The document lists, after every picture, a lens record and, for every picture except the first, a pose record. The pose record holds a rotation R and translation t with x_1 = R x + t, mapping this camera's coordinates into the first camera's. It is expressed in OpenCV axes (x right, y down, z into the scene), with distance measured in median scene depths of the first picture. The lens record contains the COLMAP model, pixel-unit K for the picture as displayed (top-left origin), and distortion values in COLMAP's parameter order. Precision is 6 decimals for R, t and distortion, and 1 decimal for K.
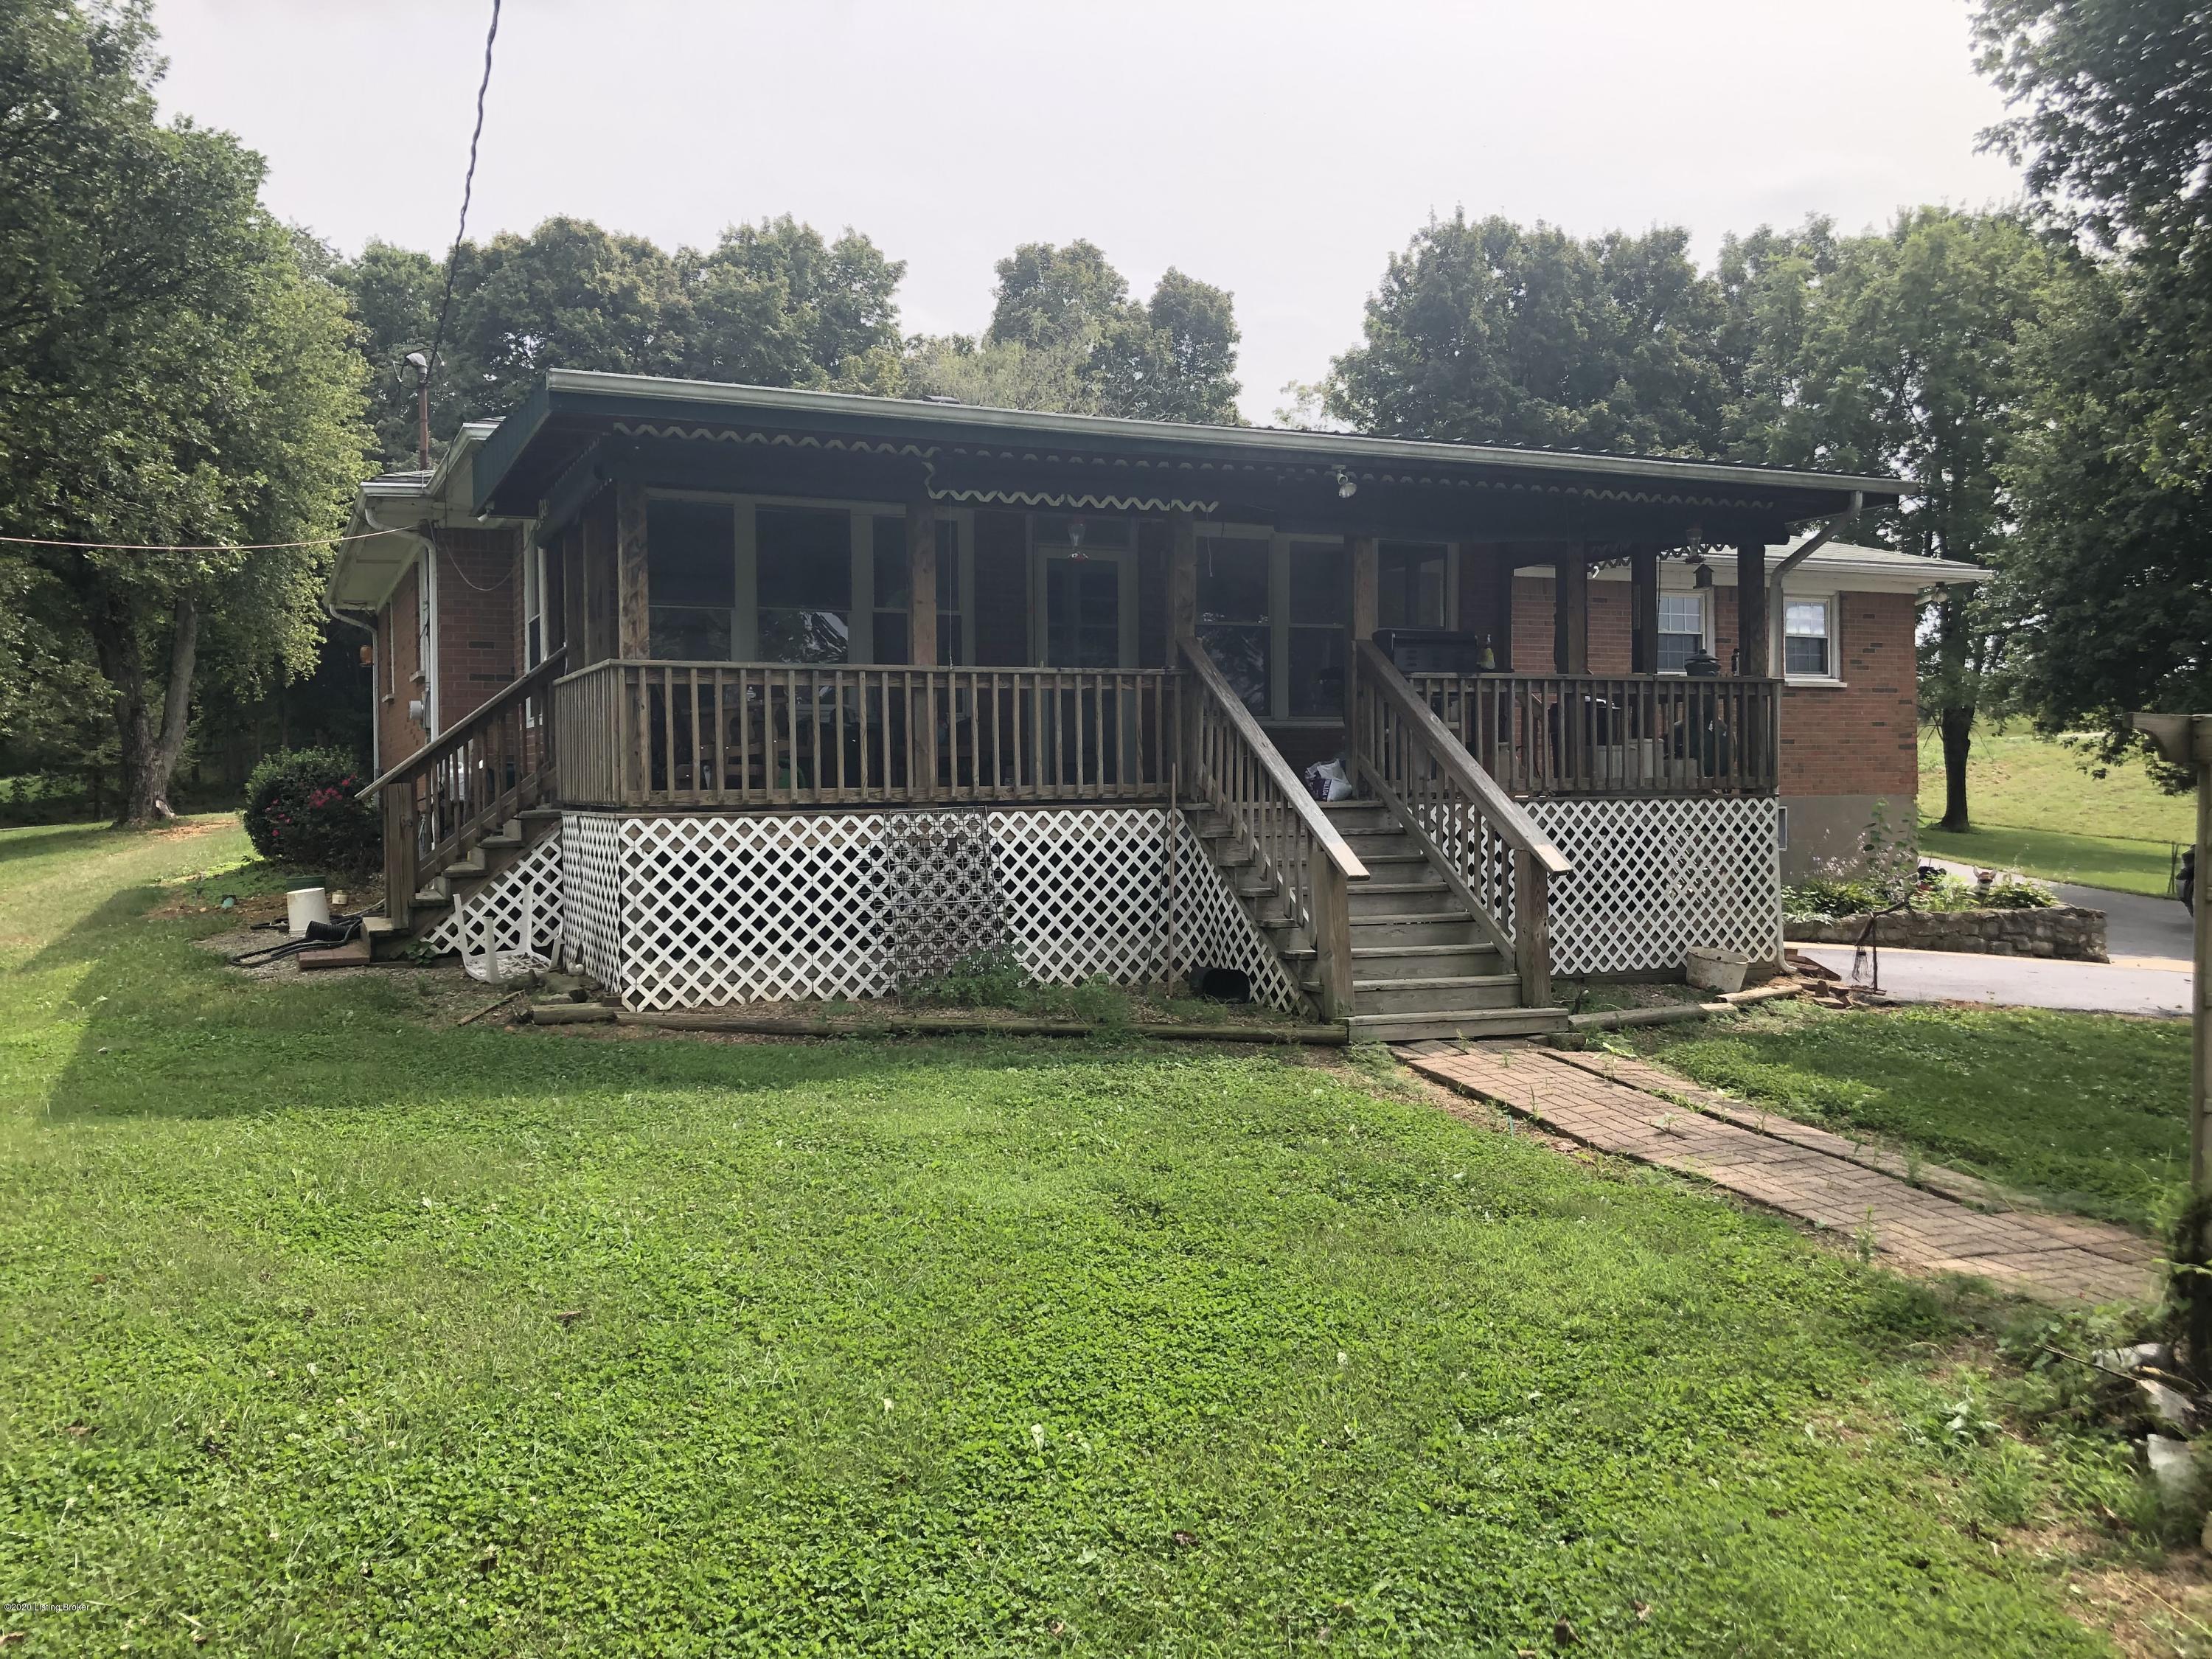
lens RADIAL K [[1837.1, 0, 1106.0], [0, 1837.1, 829.5], [0, 0, 1]] dist [0.008398, 0.000842]
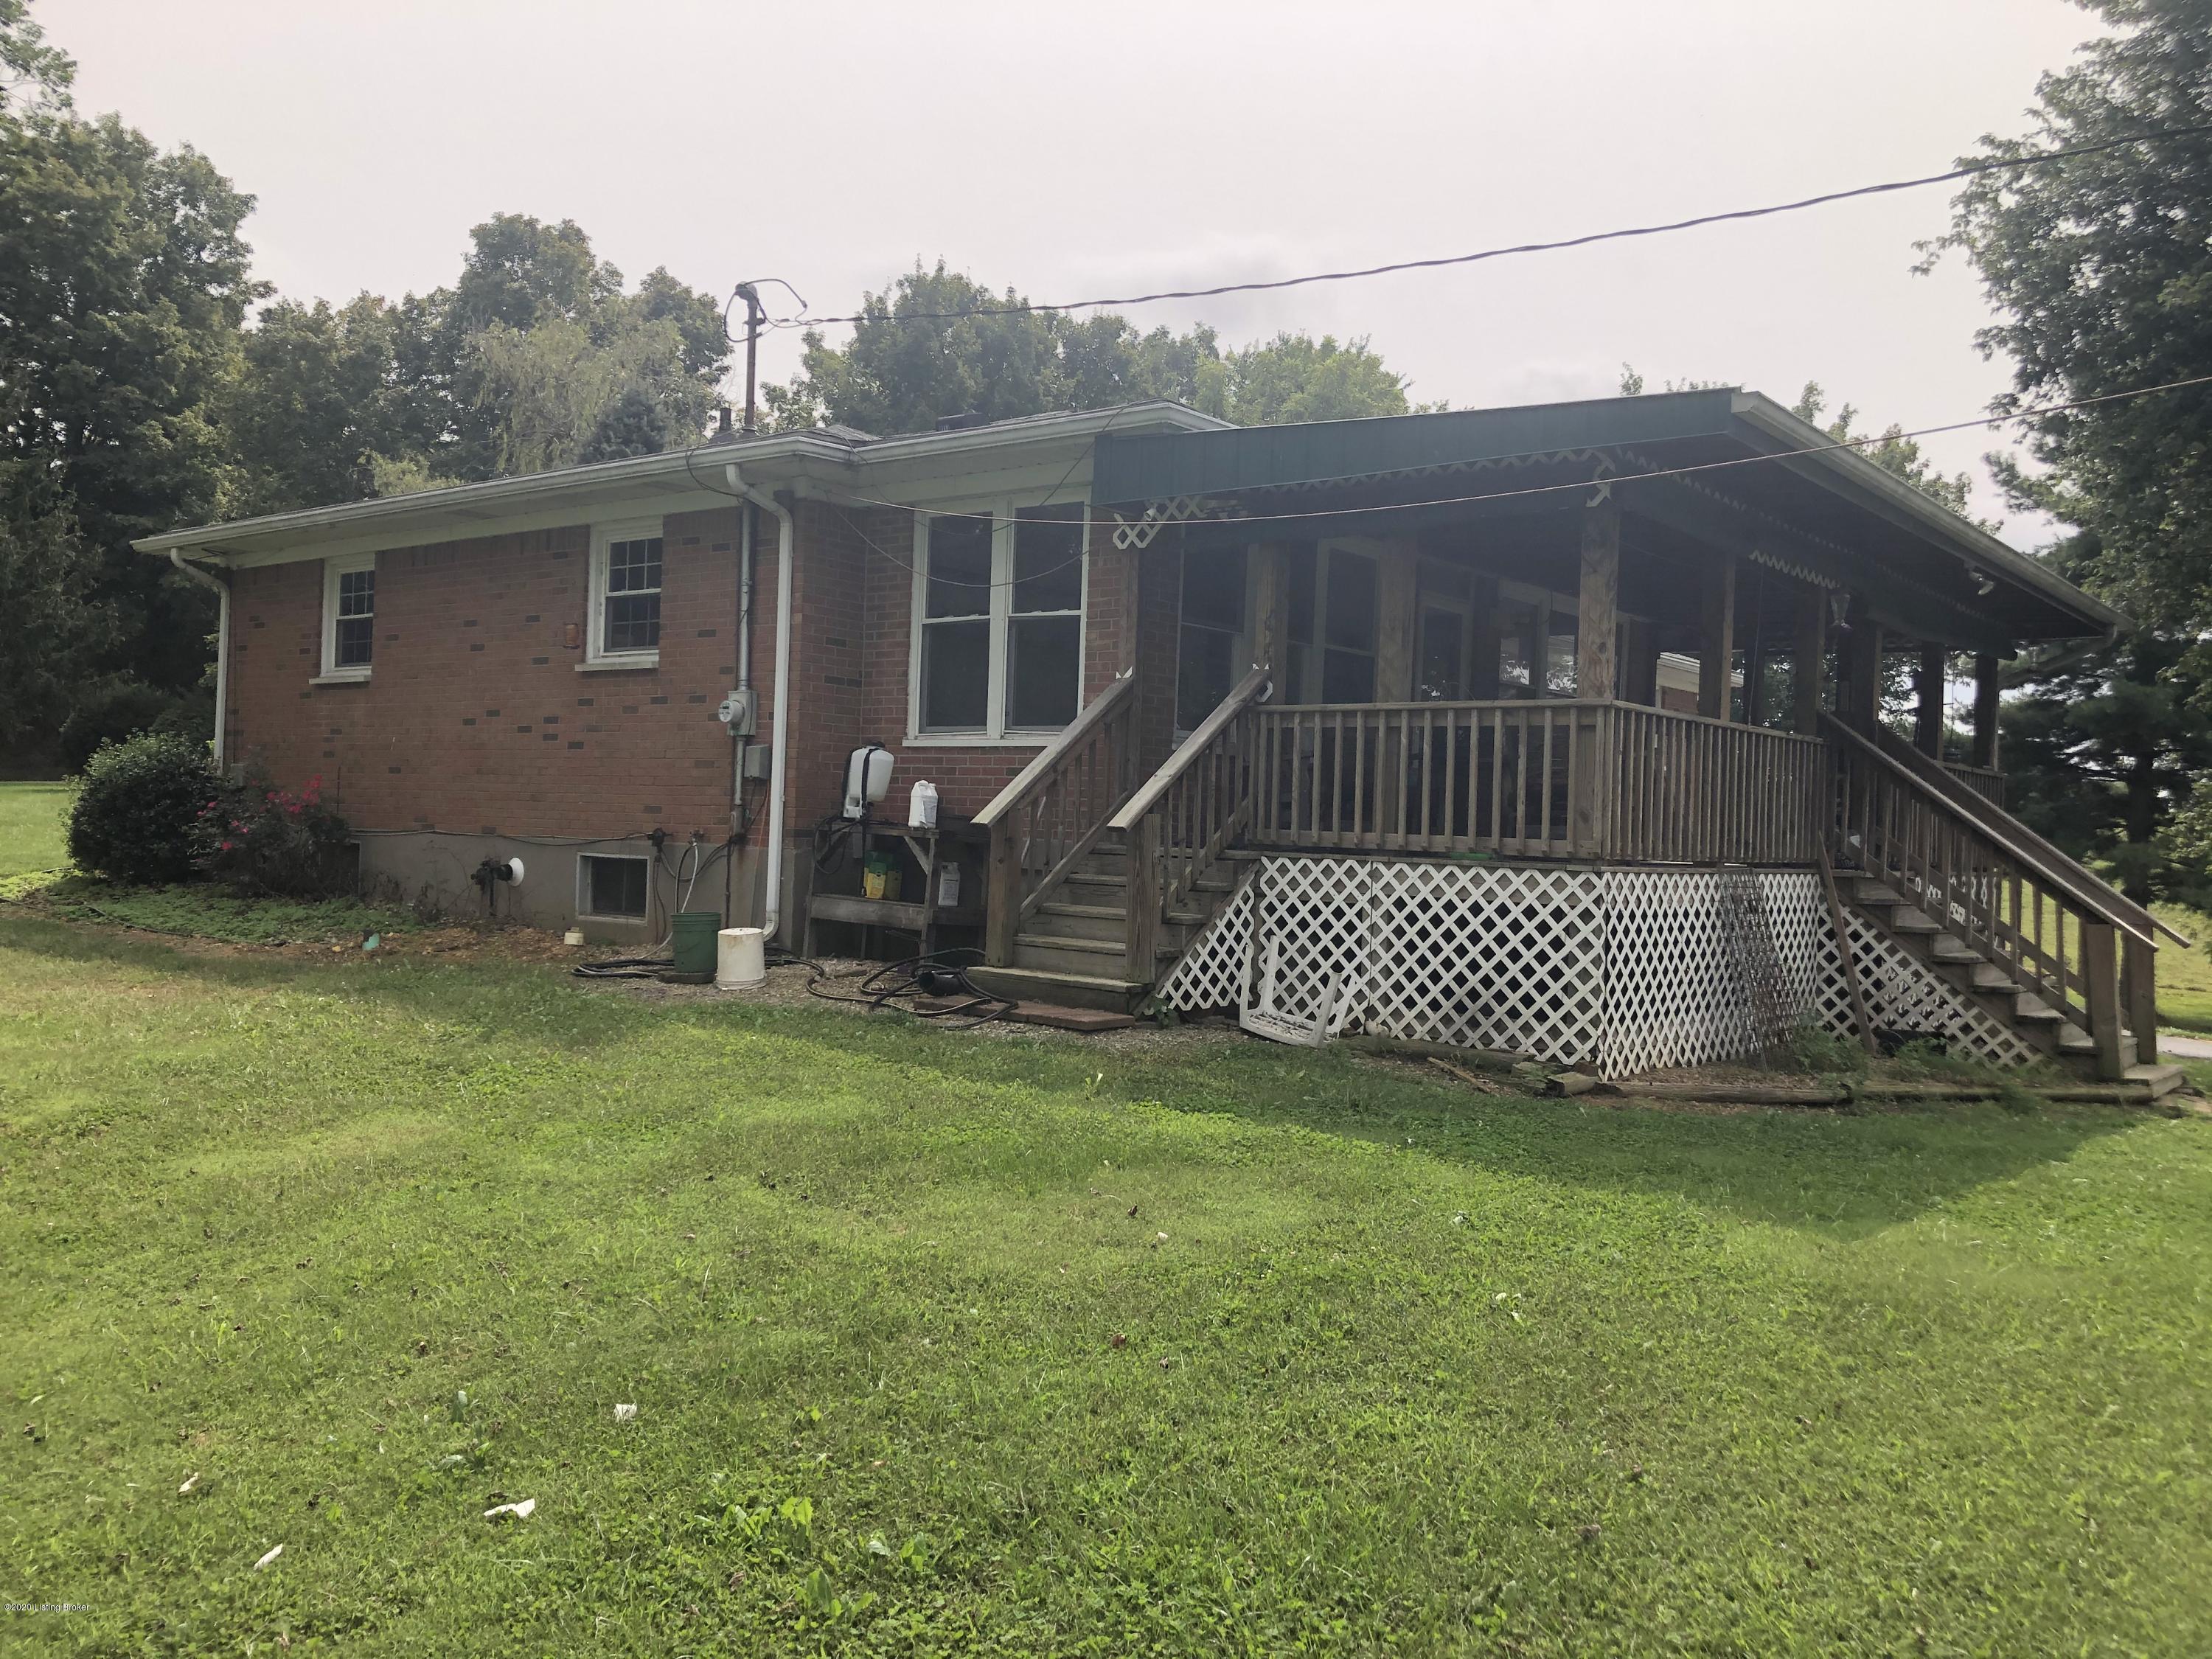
lens RADIAL K [[1816.6, 0, 1105.7], [0, 1816.6, 803.2], [0, 0, 1]] dist [0.006424, -0.005233]
pose [[0.886637, 0.049312, 0.459830, -0.181764], [-0.035900, 0.998638, -0.037872, 0.000639], [-0.461071, 0.017071, 0.887199, 0.058426]]
